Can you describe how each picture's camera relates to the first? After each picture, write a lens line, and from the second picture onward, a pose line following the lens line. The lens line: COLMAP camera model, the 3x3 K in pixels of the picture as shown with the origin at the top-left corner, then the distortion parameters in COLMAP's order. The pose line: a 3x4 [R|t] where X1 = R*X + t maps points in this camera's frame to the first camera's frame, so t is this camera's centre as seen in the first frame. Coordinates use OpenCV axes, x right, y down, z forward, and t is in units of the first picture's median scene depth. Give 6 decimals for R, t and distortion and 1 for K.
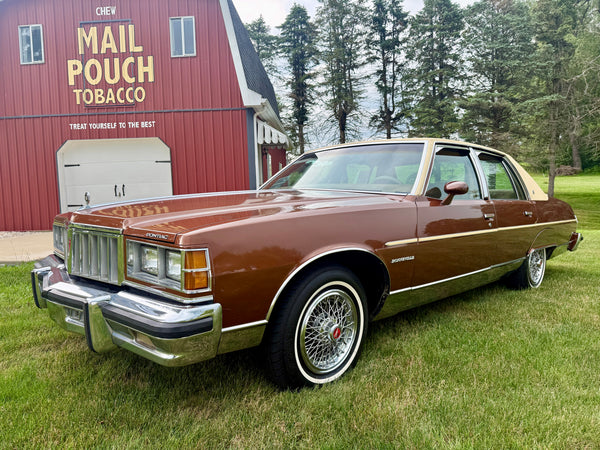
lens RADIAL K [[421.6, 0, 300.0], [0, 421.6, 225.0], [0, 0, 1]] dist [0.080839, -0.131015]
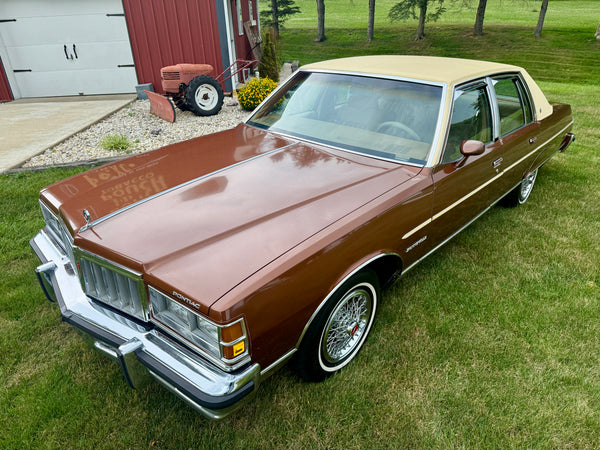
lens RADIAL K [[426.9, 0, 304.0], [0, 426.9, 224.7], [0, 0, 1]] dist [-0.001925, -0.004451]
pose [[0.996936, -0.037174, 0.068817, -0.021378], [0.008521, 0.926220, 0.376888, -0.080768], [-0.077750, -0.375147, 0.923699, 0.025670]]
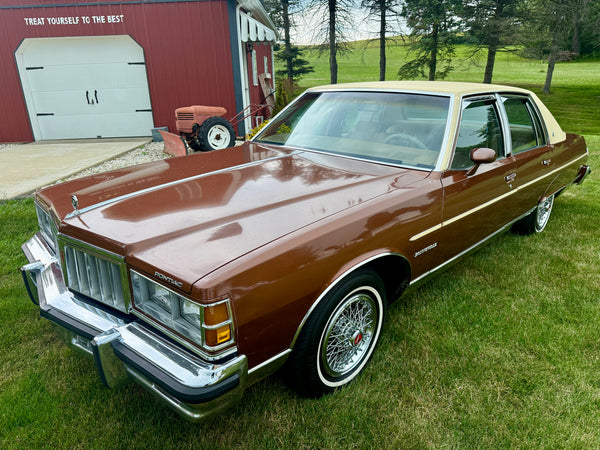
lens RADIAL K [[426.6, 0, 302.2], [0, 426.6, 228.9], [0, 0, 1]] dist [0.003407, -0.008077]
pose [[0.999107, -0.014846, 0.039560, -0.015365], [0.003897, 0.964629, 0.263584, -0.049894], [-0.042074, -0.263195, 0.963825, 0.028656]]
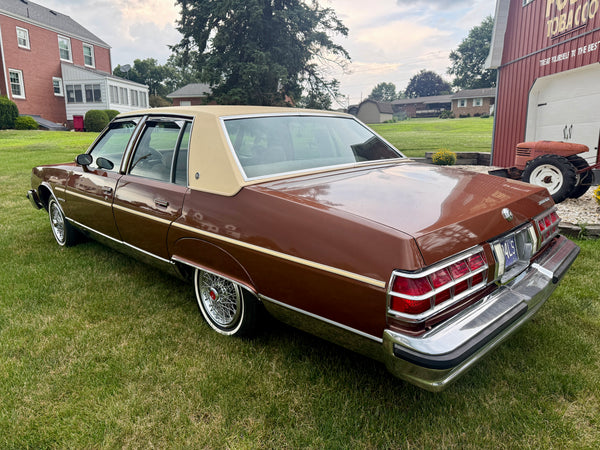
lens RADIAL K [[416.3, 0, 296.9], [0, 416.3, 225.5], [0, 0, 1]] dist [0.039407, -0.040477]
pose [[0.028623, 0.226939, -0.973488, 0.454870], [-0.055805, 0.972731, 0.225122, -0.058929], [0.998031, 0.047882, 0.040507, 0.437524]]
